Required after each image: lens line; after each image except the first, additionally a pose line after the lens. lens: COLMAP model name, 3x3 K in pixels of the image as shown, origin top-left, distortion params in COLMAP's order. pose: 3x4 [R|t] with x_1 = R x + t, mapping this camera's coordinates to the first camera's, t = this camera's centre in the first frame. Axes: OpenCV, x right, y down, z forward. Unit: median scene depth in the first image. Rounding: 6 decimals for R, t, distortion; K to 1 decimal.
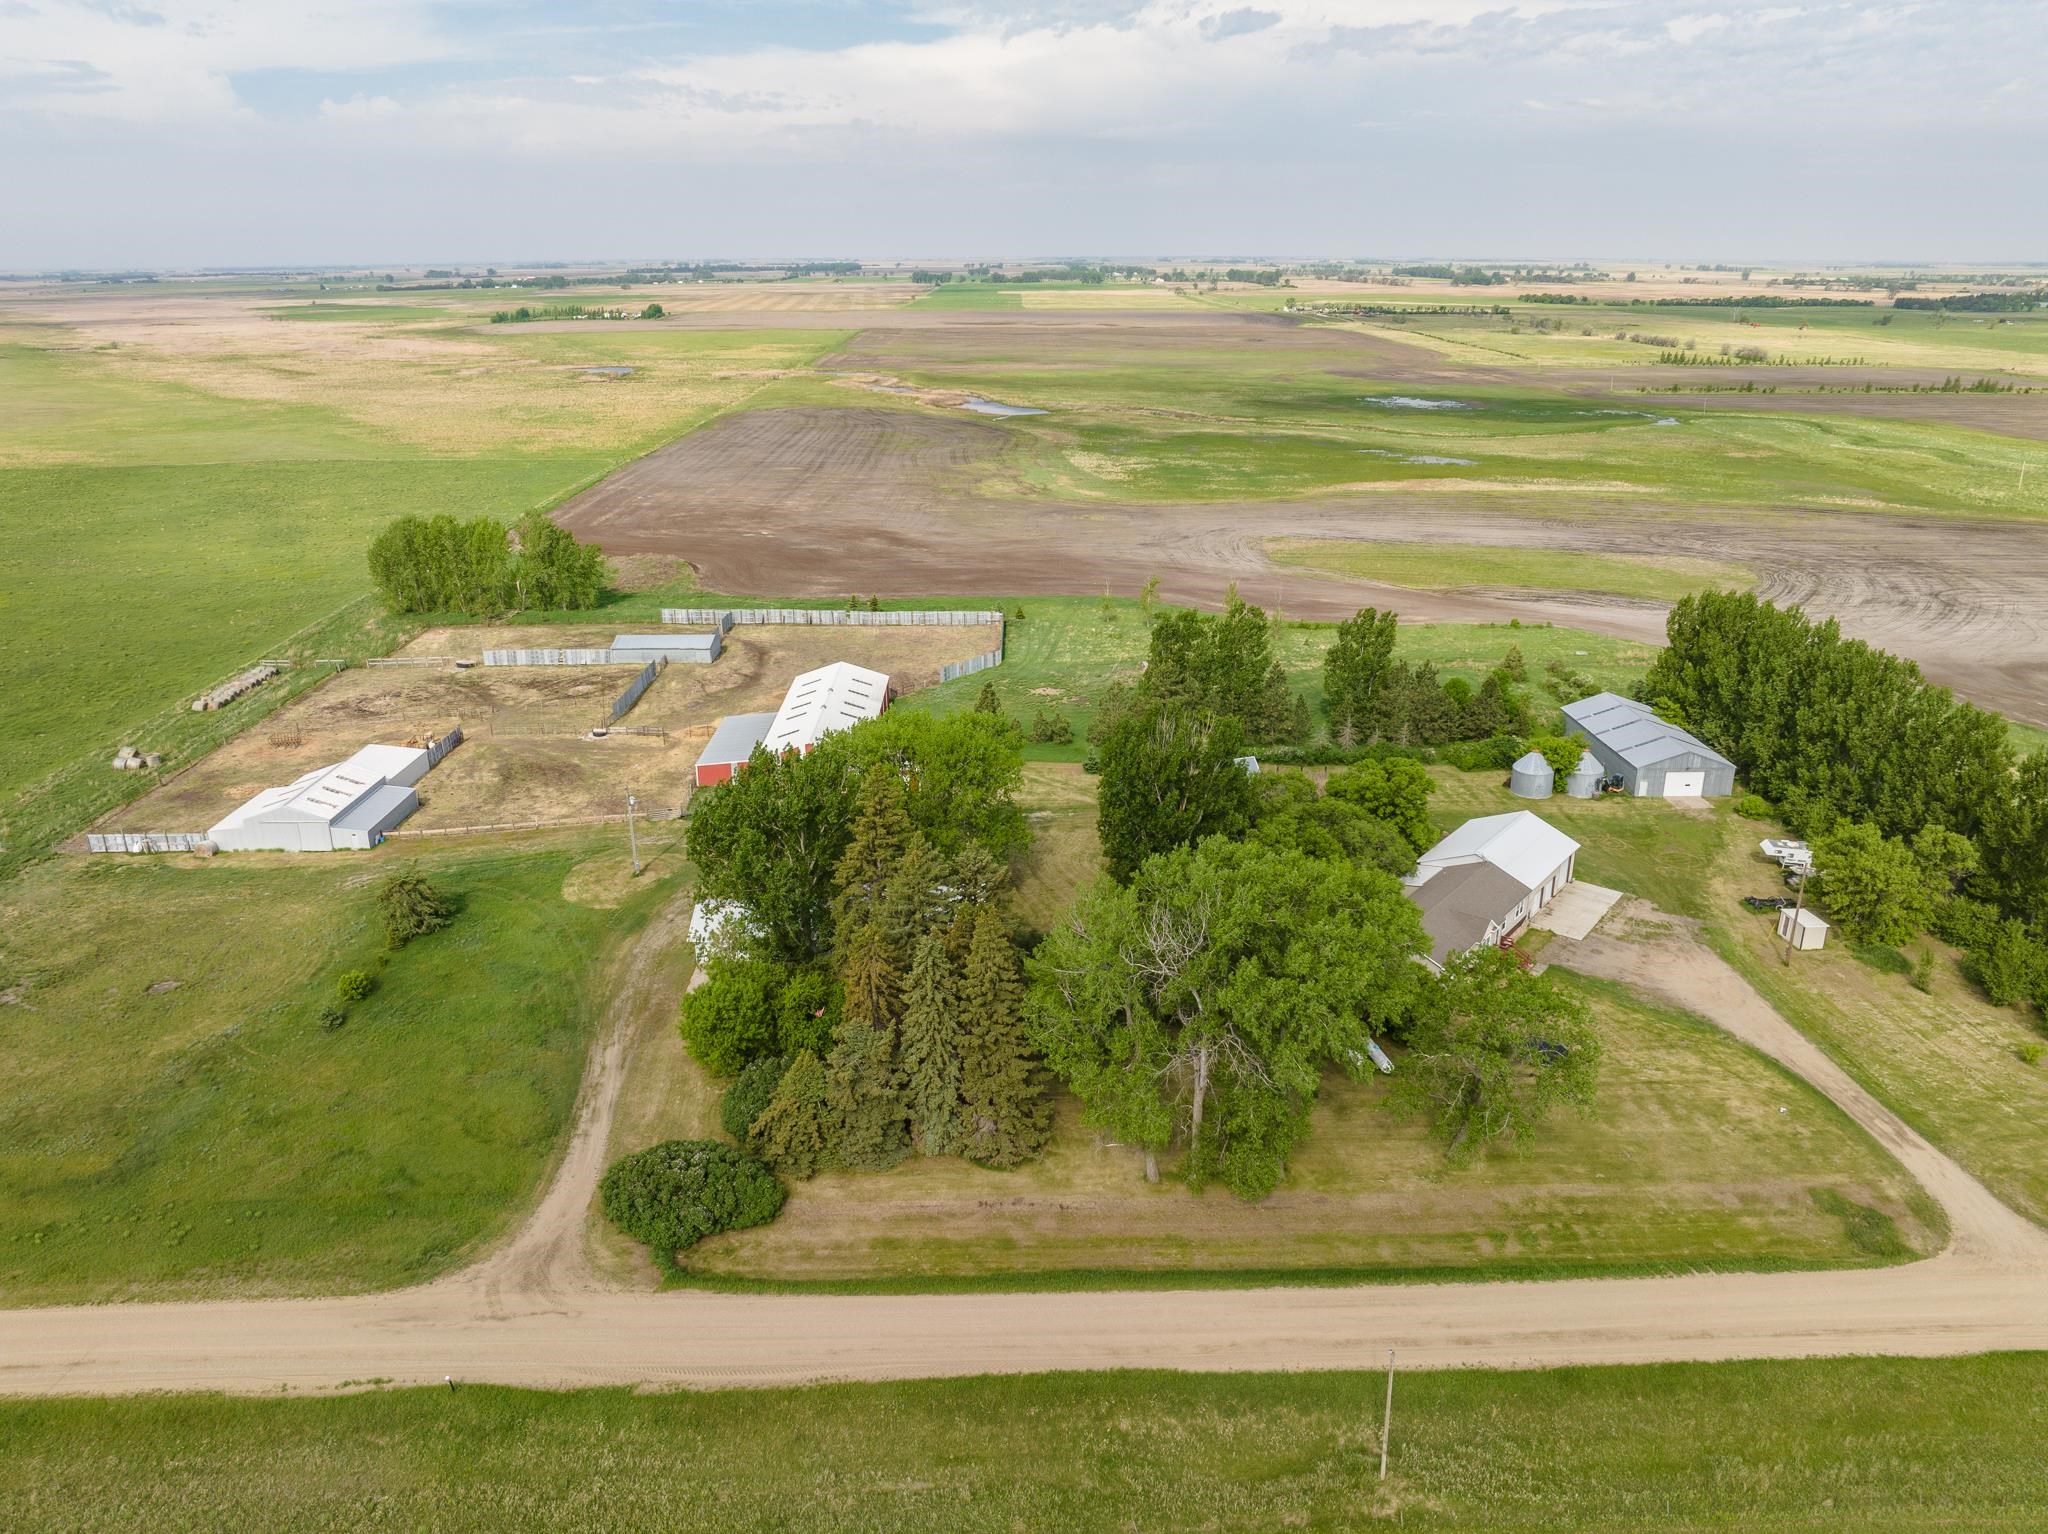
lens RADIAL K [[1439.3, 0, 1024.2], [0, 1439.3, 779.2], [0, 0, 1]] dist [-0.040274, 0.009146]
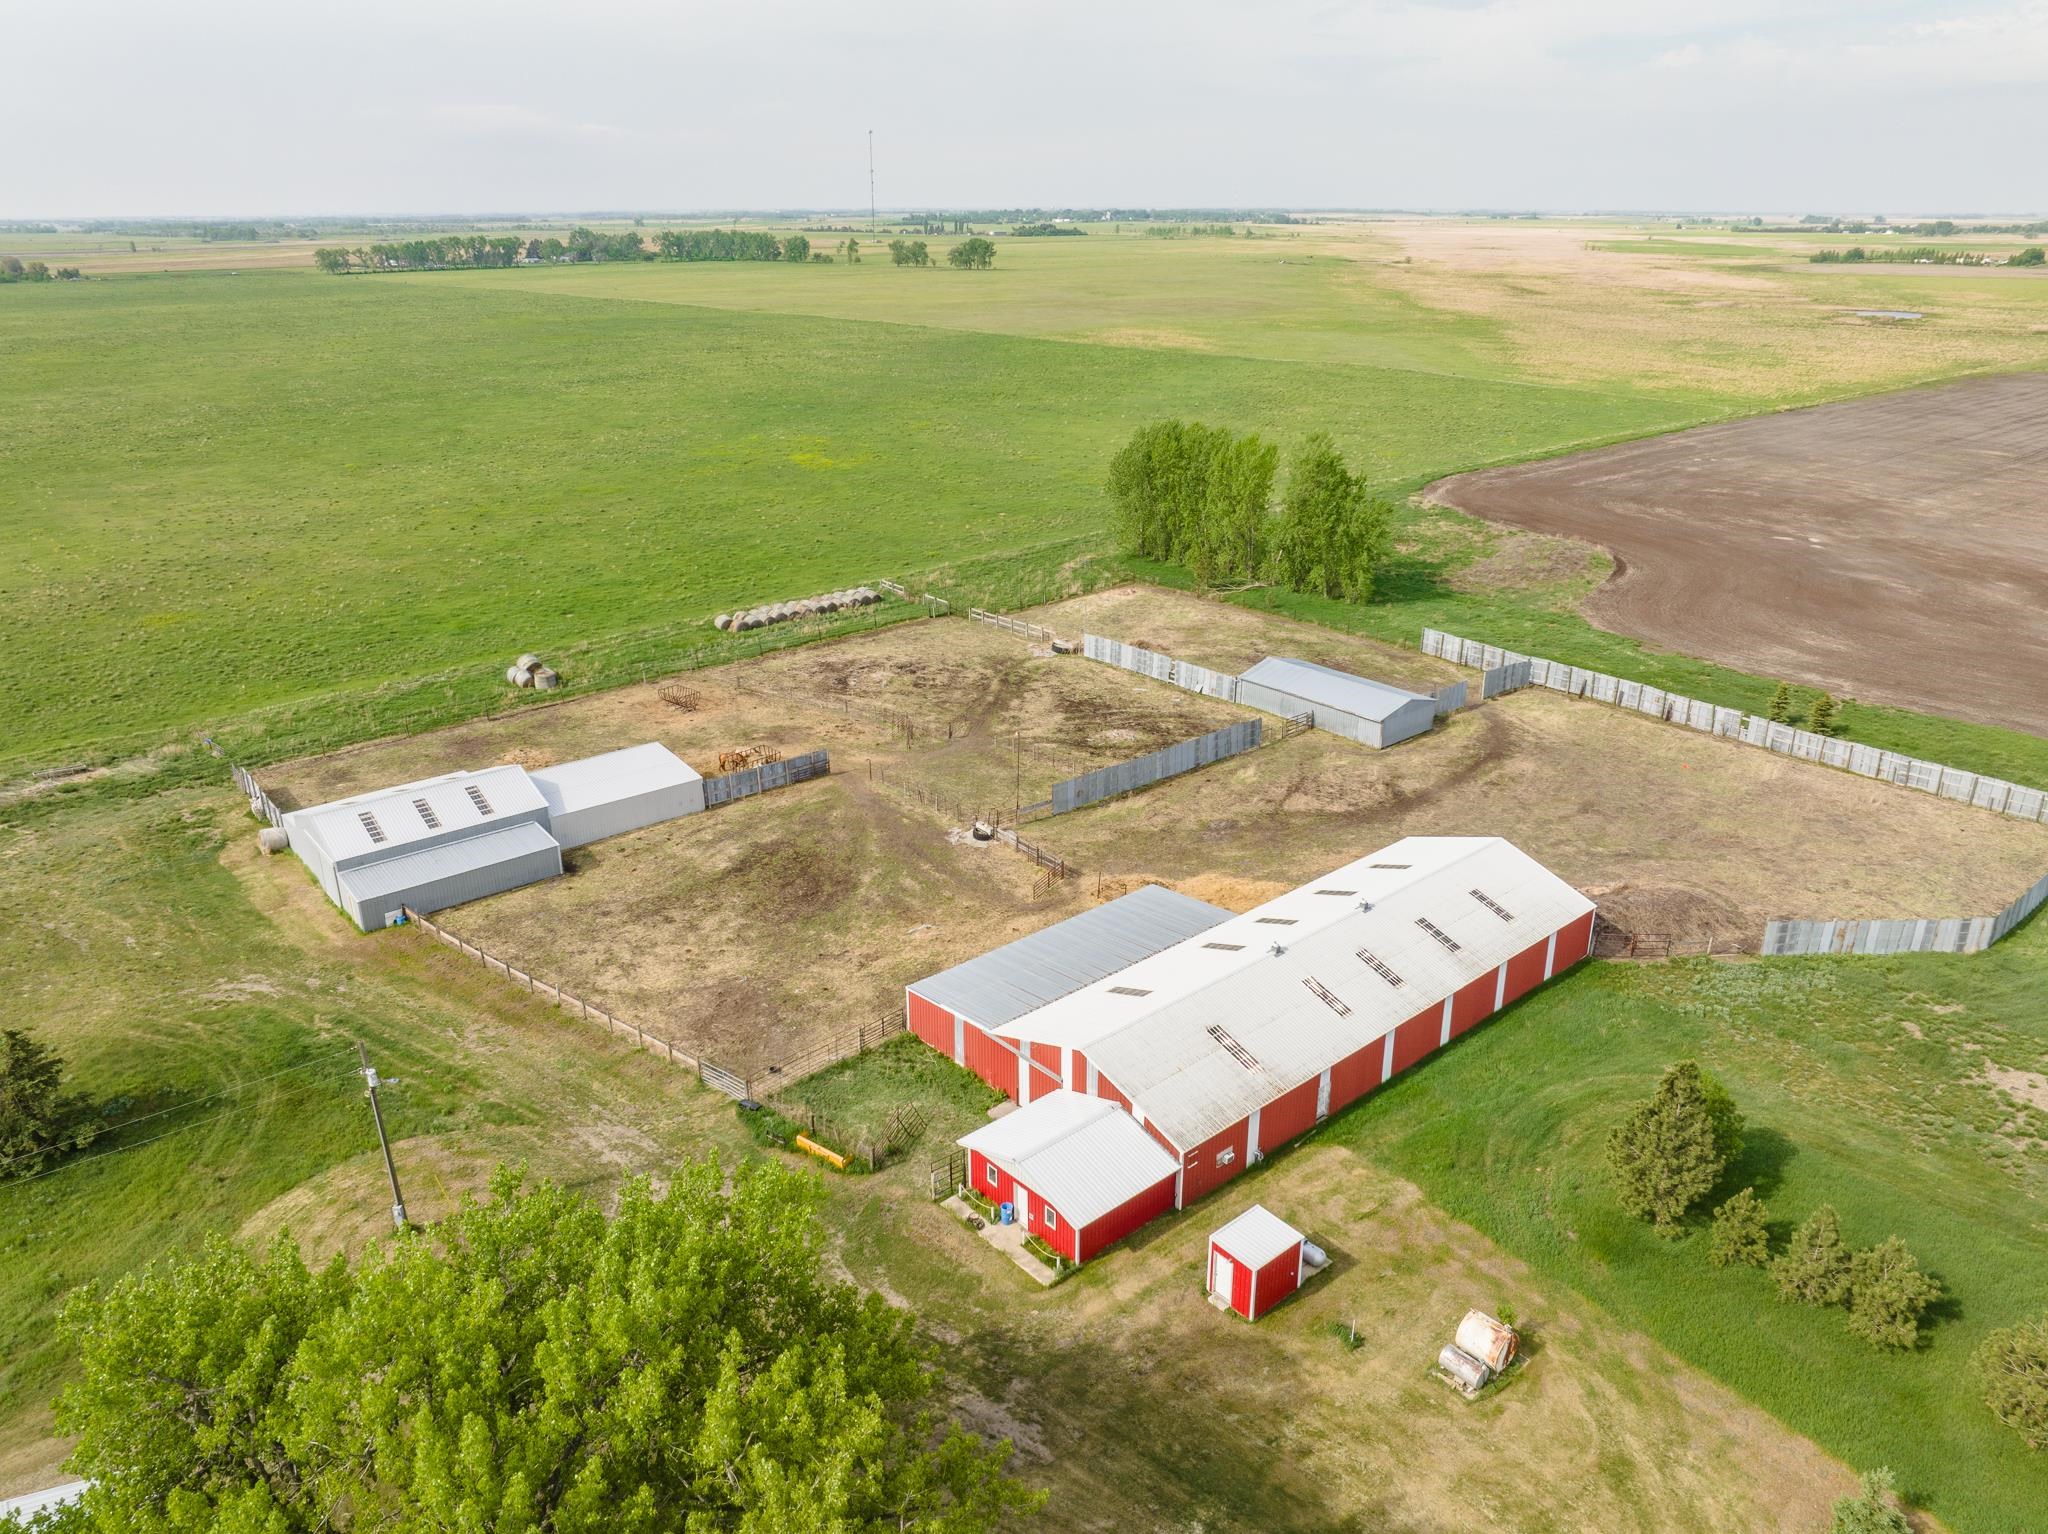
lens RADIAL K [[1439.3, 0, 1027.5], [0, 1439.3, 768.6], [0, 0, 1]] dist [-0.040274, 0.009146]
pose [[0.651681, 0.280943, -0.704545, 0.088351], [-0.262410, 0.955023, 0.138103, -0.138194], [0.711656, 0.094881, 0.696092, 0.660652]]
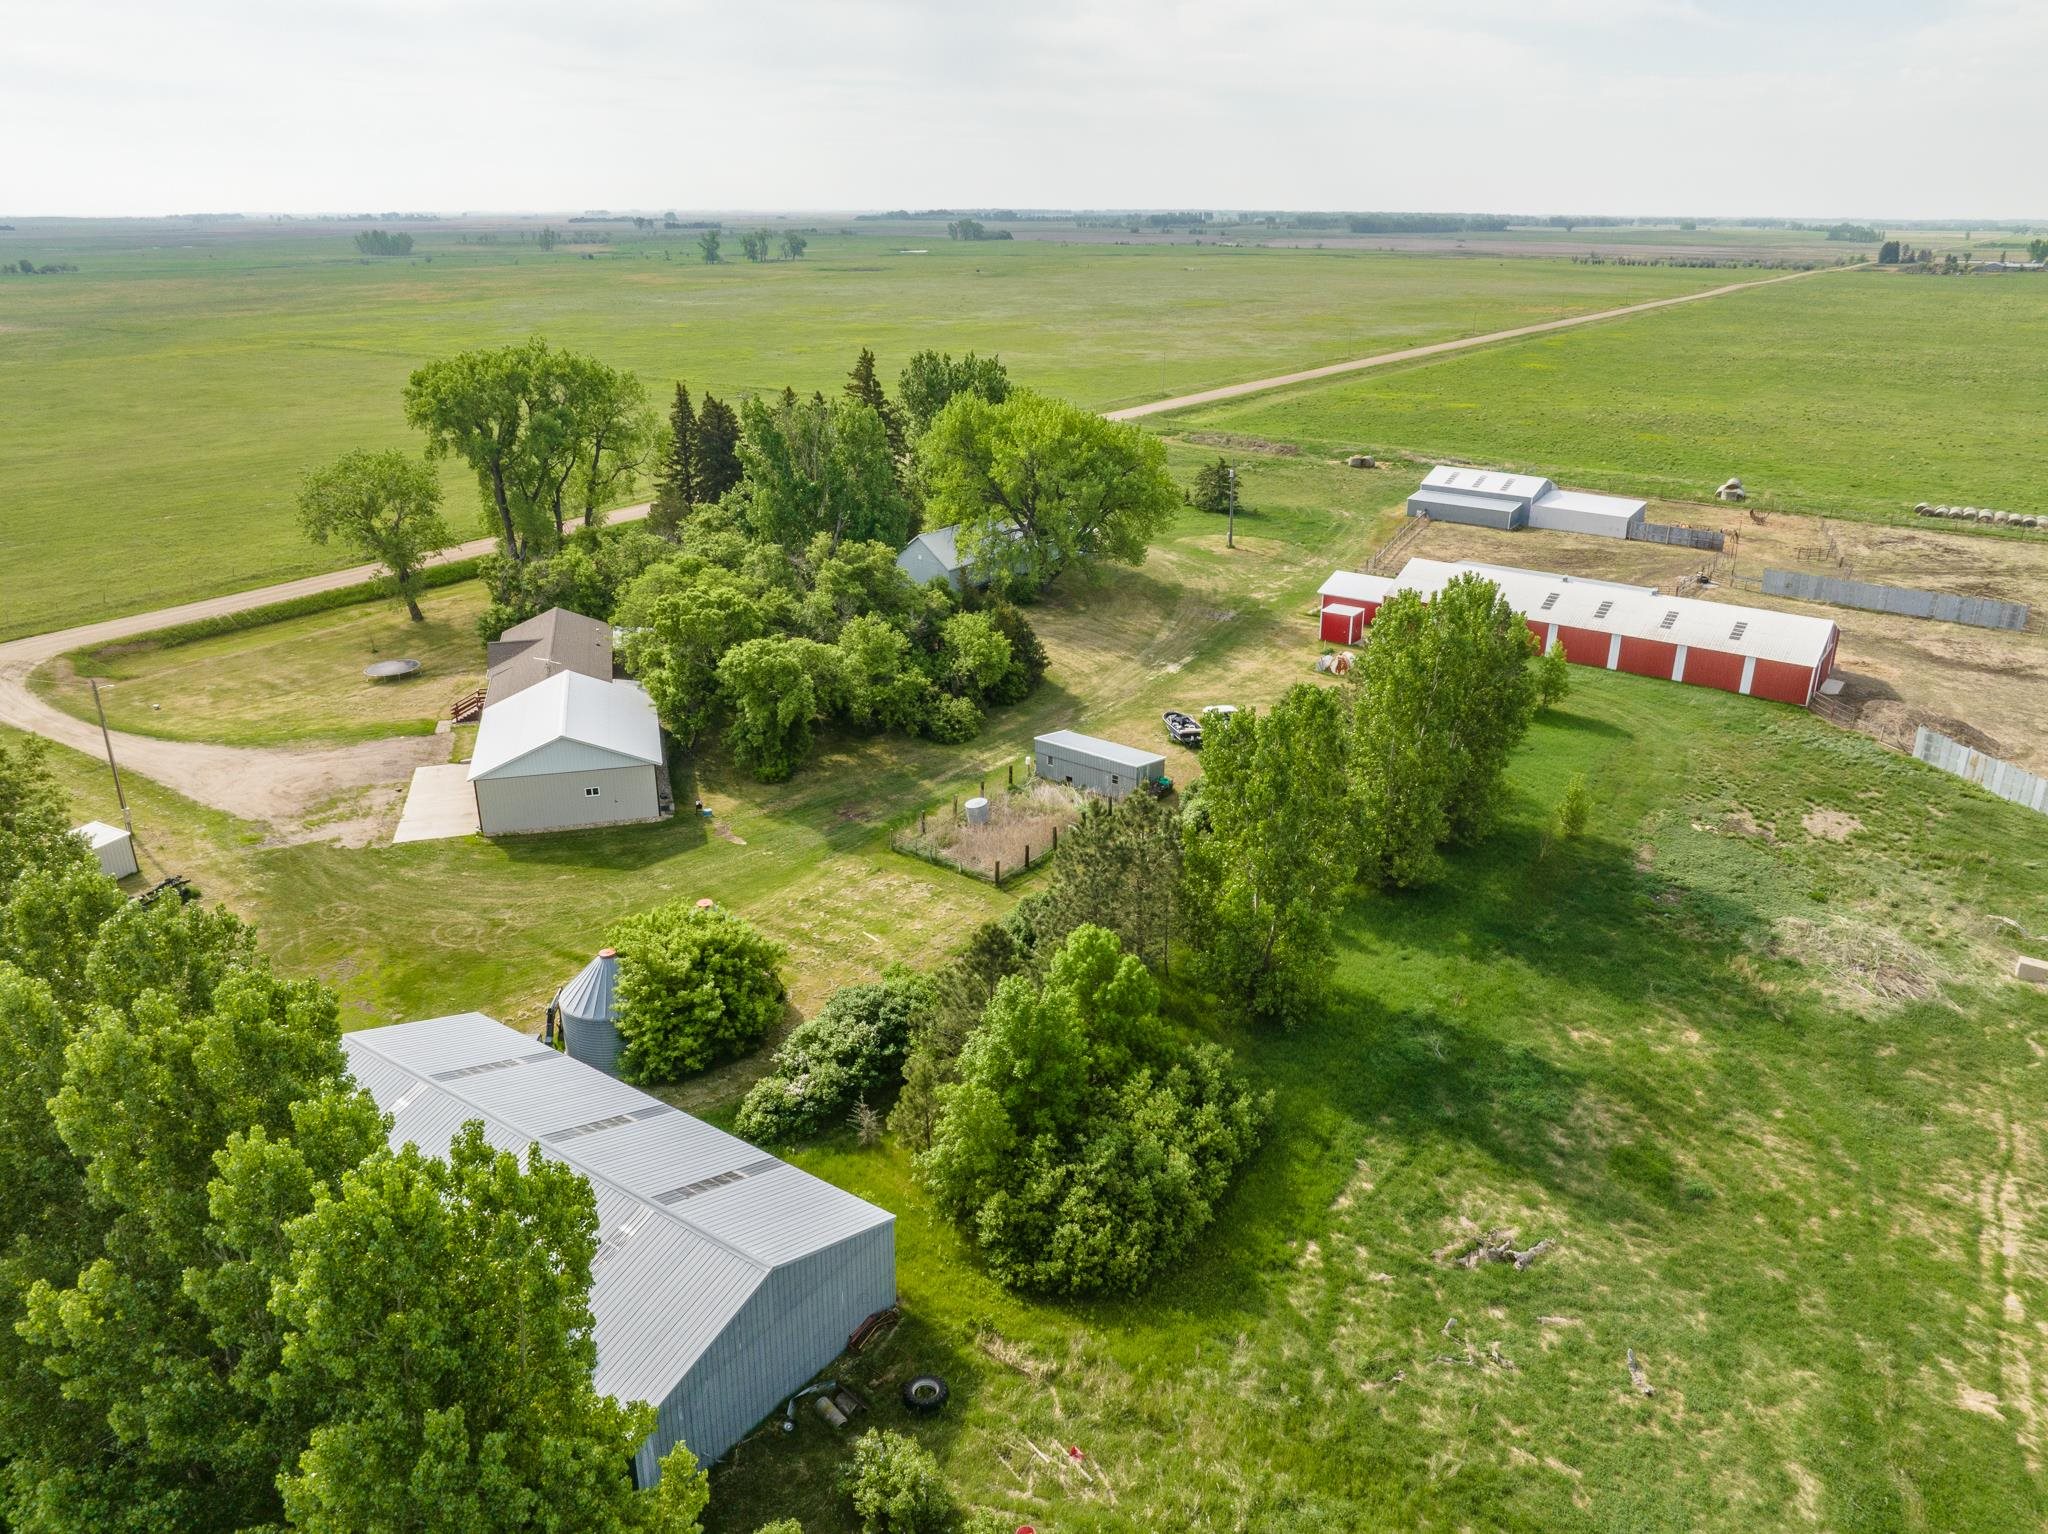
lens RADIAL K [[1439.3, 0, 1026.5], [0, 1439.3, 782.5], [0, 0, 1]] dist [-0.040274, 0.009146]
pose [[-0.594122, 0.302931, -0.745152, 0.556408], [-0.278227, 0.791800, 0.543730, -0.275574], [0.754725, 0.530363, -0.386142, 1.123763]]
